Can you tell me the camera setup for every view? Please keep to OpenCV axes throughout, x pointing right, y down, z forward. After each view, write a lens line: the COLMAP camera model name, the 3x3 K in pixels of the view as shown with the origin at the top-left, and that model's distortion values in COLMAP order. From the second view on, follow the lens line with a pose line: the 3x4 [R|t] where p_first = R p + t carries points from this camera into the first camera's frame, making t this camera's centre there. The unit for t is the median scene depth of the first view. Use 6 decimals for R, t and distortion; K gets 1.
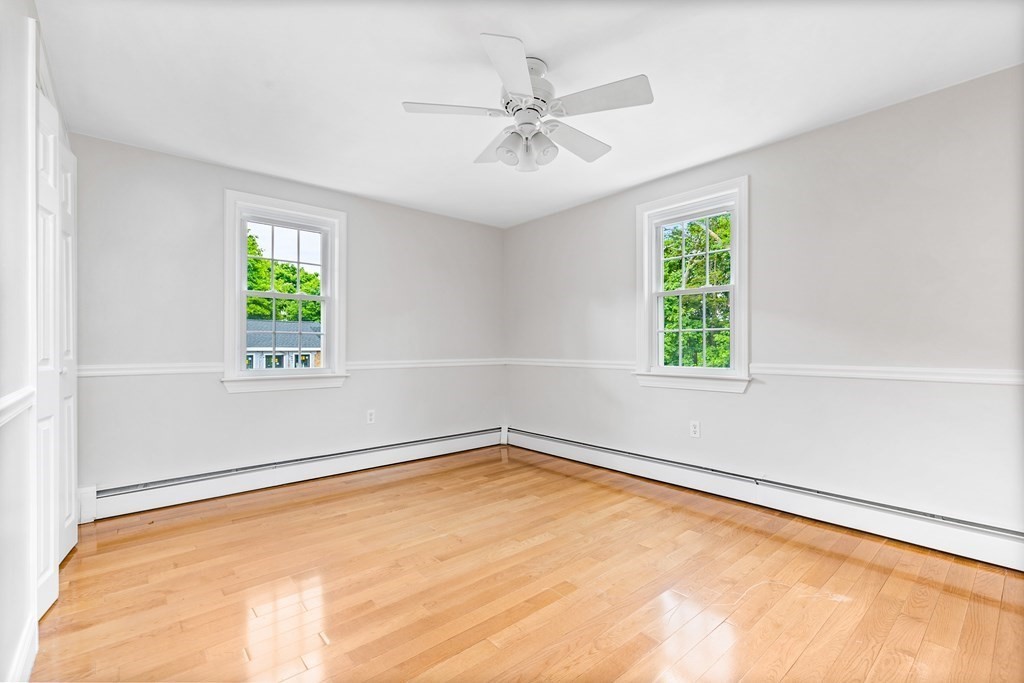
lens RADIAL K [[464.4, 0, 516.1], [0, 464.4, 341.0], [0, 0, 1]] dist [0.013902, -0.004058]
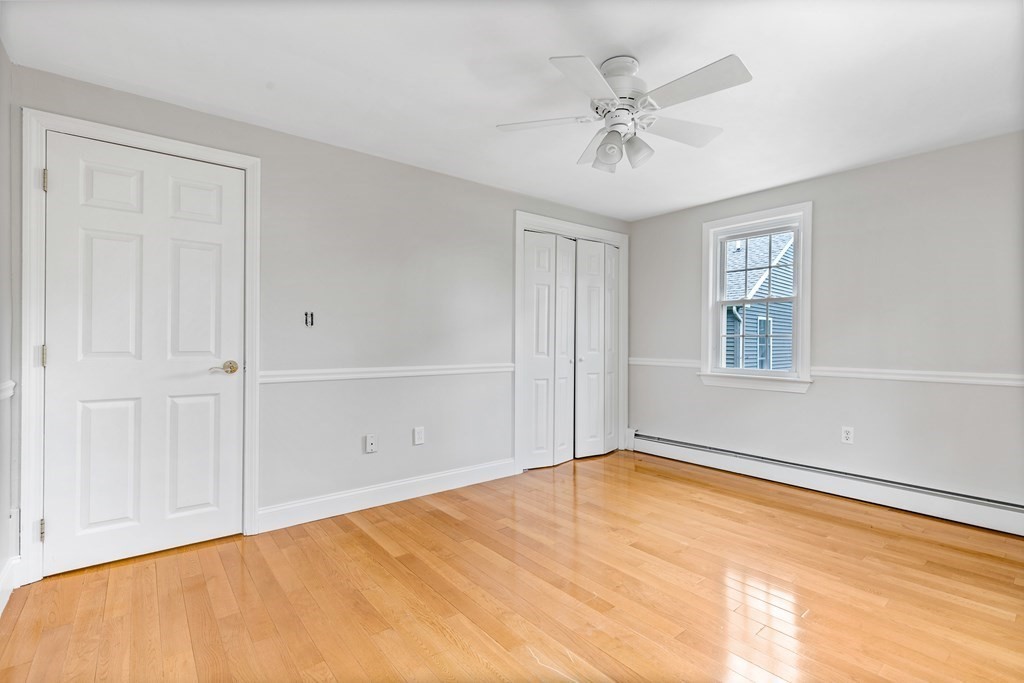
lens RADIAL K [[464.4, 0, 507.4], [0, 464.4, 344.1], [0, 0, 1]] dist [0.013902, -0.004058]
pose [[-0.051382, 0.001897, -0.998677, 0.618988], [0.002414, 0.999996, 0.001775, -0.001651], [0.998676, -0.002320, -0.051386, 0.503181]]
